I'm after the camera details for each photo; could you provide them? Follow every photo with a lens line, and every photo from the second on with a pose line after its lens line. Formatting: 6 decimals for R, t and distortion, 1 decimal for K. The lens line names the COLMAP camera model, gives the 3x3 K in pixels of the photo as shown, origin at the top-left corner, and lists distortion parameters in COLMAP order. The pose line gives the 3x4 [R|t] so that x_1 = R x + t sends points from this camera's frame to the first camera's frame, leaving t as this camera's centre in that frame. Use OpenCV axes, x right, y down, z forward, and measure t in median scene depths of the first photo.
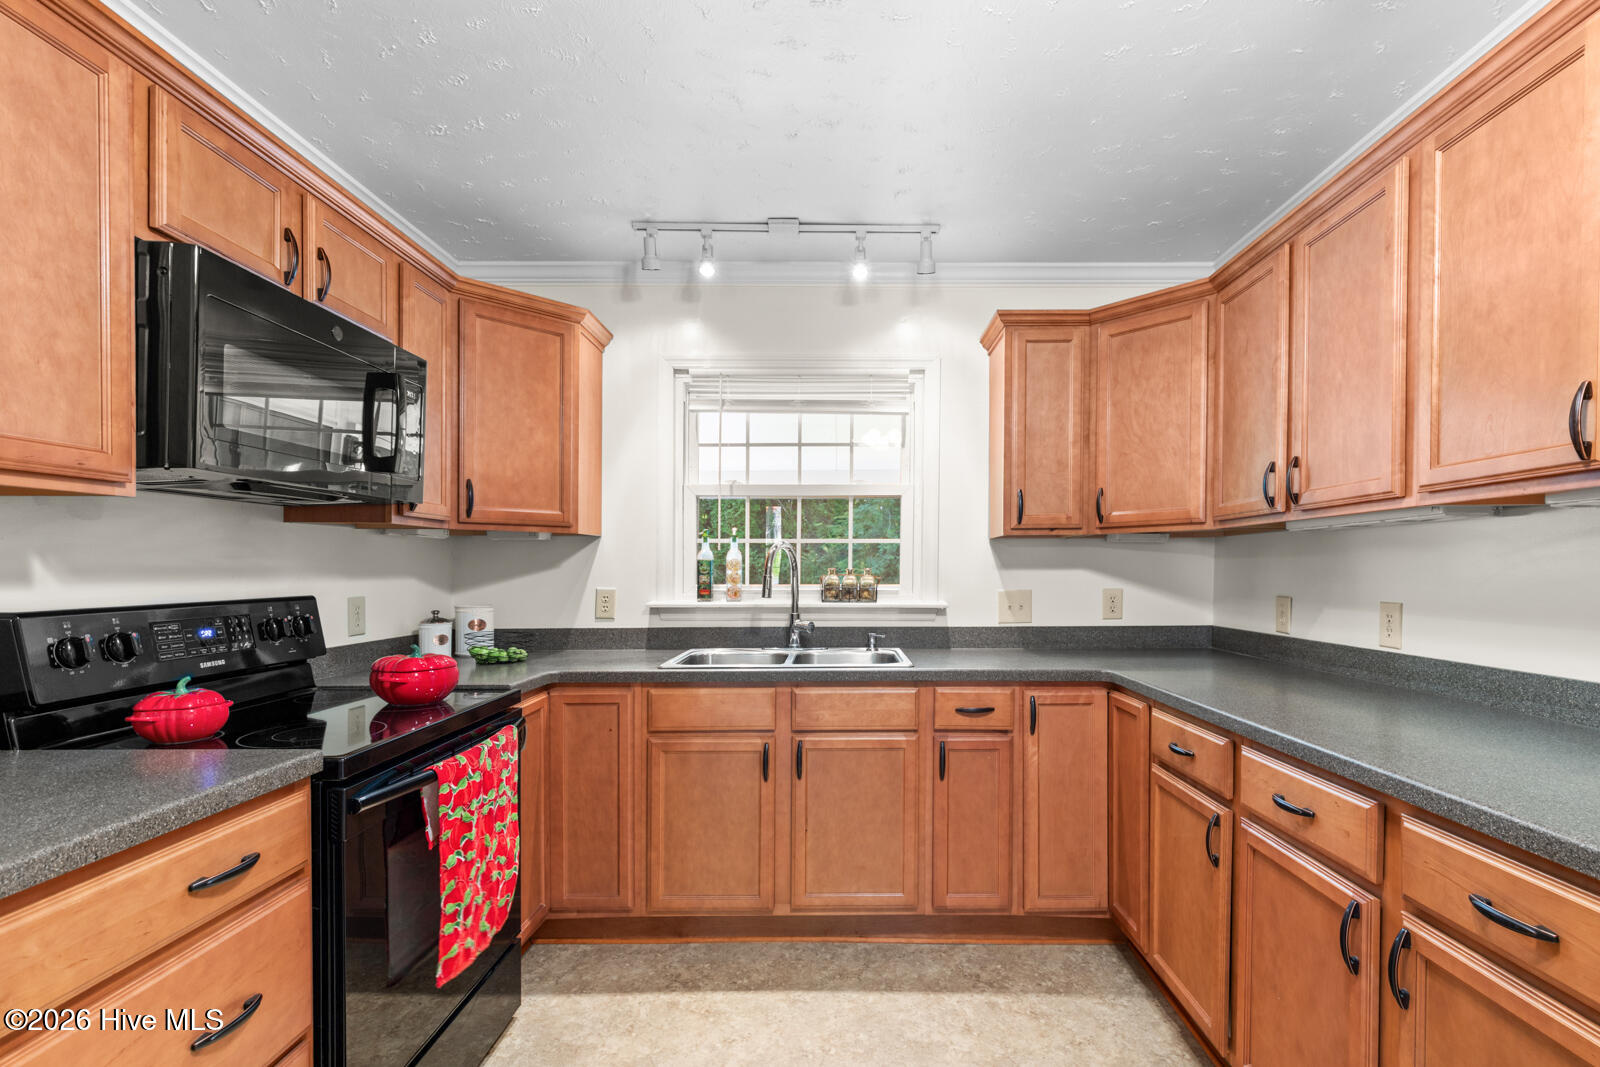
lens RADIAL K [[722.1, 0, 842.6], [0, 722.1, 574.2], [0, 0, 1]] dist [0.002676, -0.000782]
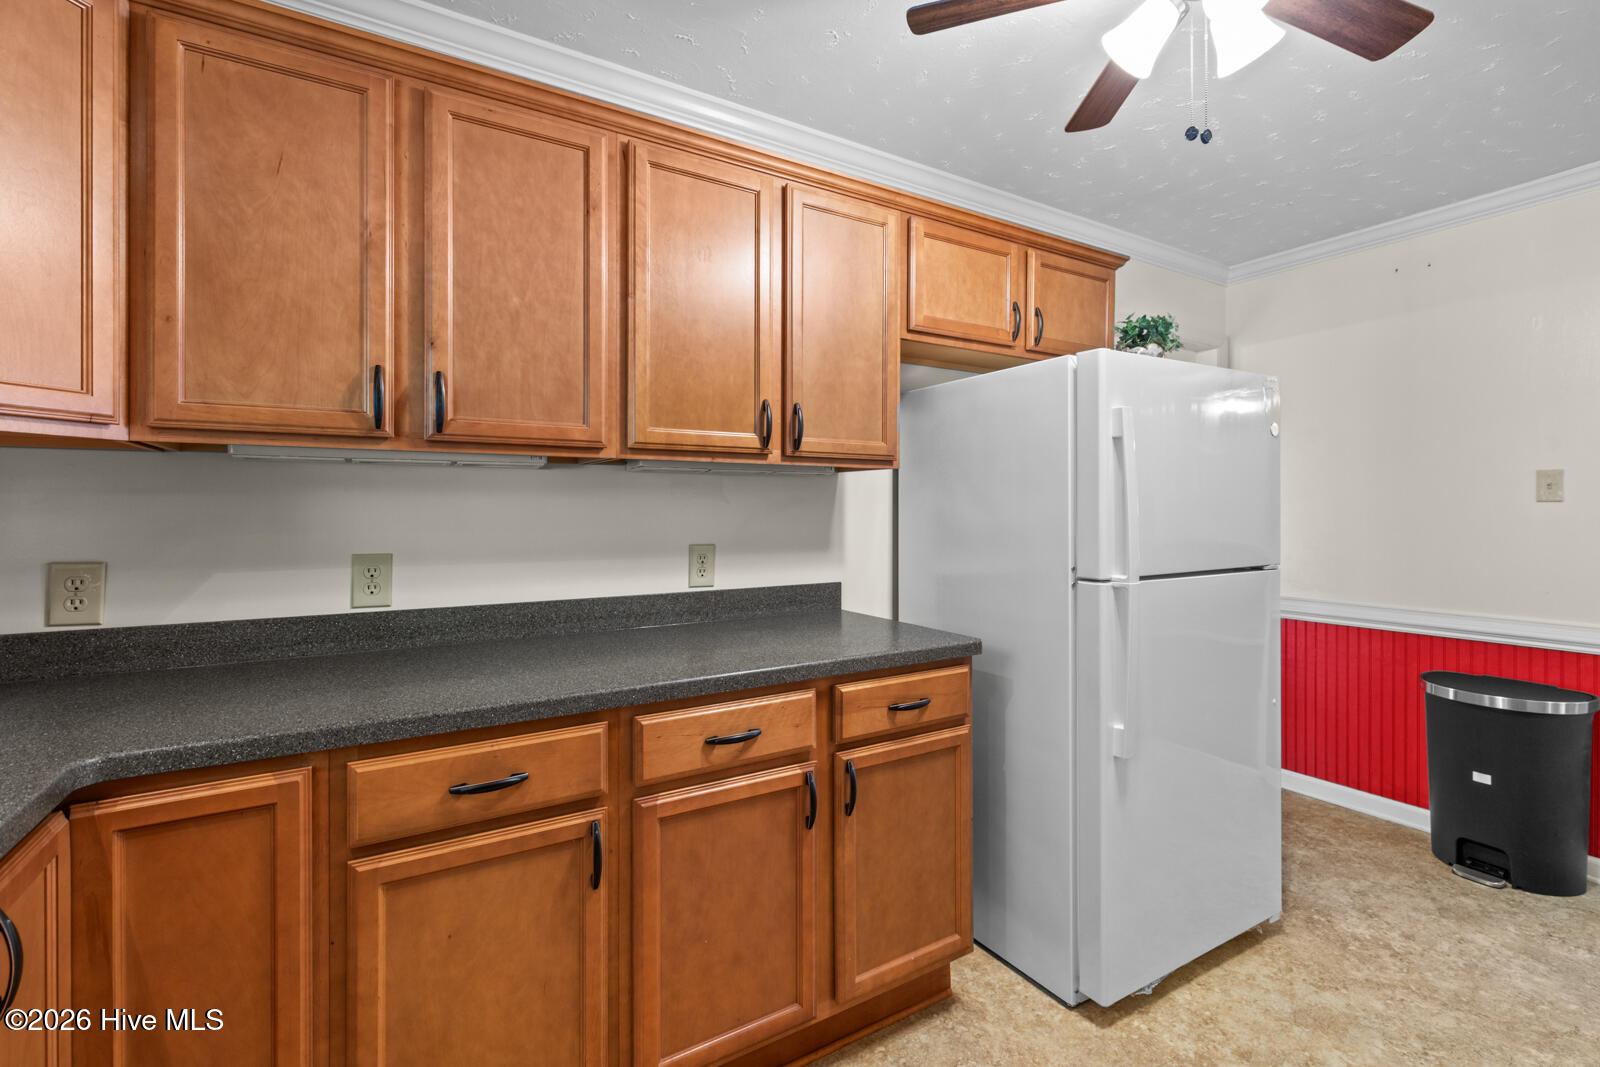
lens RADIAL K [[722.1, 0, 799.3], [0, 722.1, 520.3], [0, 0, 1]] dist [0.002676, -0.000782]
pose [[-0.518894, -0.007183, 0.854808, -0.271190], [0.006561, 0.999902, 0.012384, -0.009408], [-0.854813, 0.012034, -0.518796, 1.181132]]
